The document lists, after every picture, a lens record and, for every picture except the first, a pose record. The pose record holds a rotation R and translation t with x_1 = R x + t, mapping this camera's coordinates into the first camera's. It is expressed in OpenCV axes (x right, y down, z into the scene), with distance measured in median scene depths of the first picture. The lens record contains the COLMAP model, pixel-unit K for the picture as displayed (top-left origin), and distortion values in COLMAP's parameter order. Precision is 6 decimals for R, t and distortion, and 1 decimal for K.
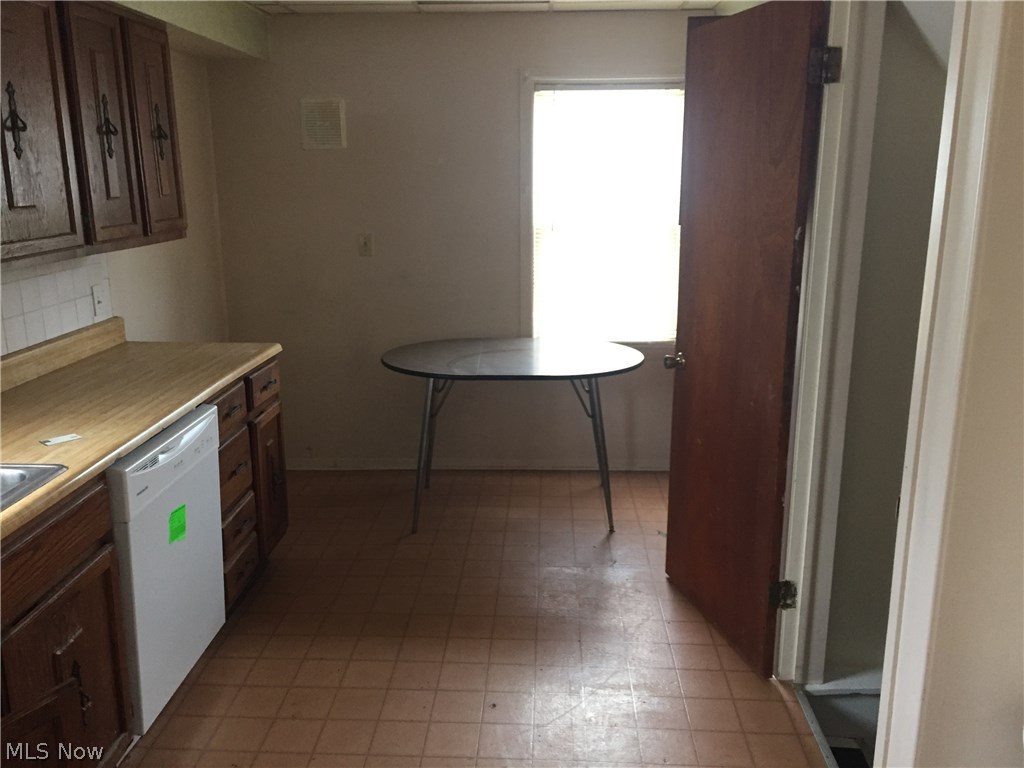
lens RADIAL K [[870.0, 0, 513.4], [0, 870.0, 381.8], [0, 0, 1]] dist [0.079540, -0.088626]
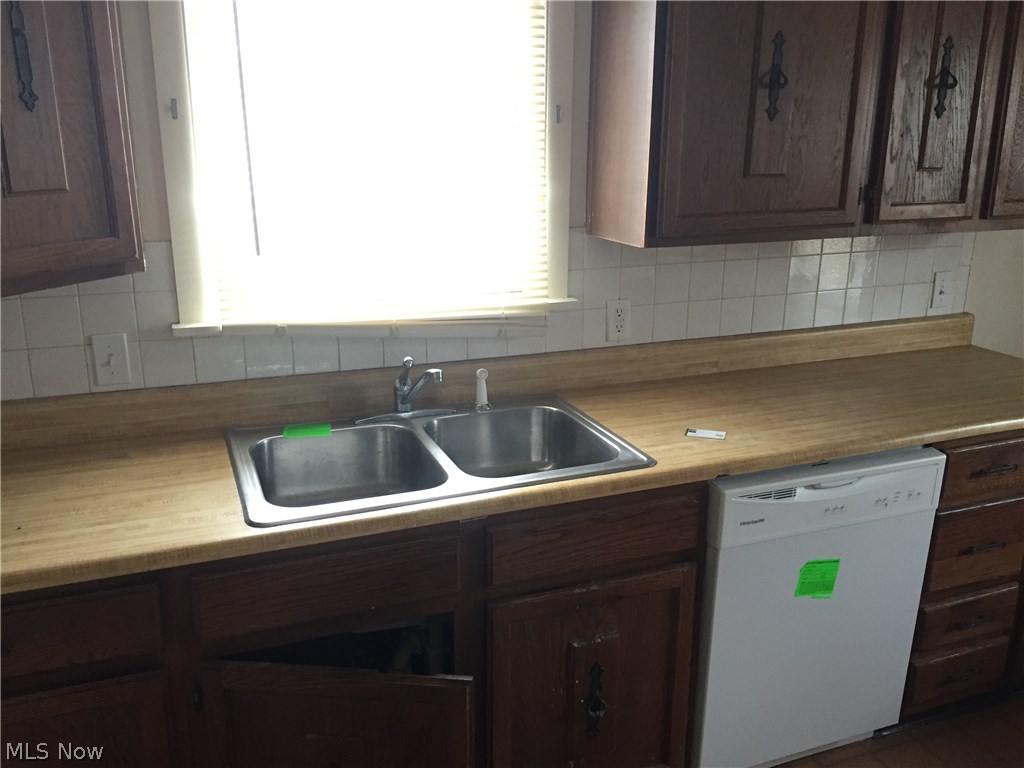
lens RADIAL K [[870.0, 0, 510.4], [0, 870.0, 383.7], [0, 0, 1]] dist [0.079540, -0.088626]
pose [[0.409079, 0.258968, -0.874980, 0.163295], [-0.223353, 0.958132, 0.179154, -0.091427], [0.884742, 0.122142, 0.449793, 0.375071]]
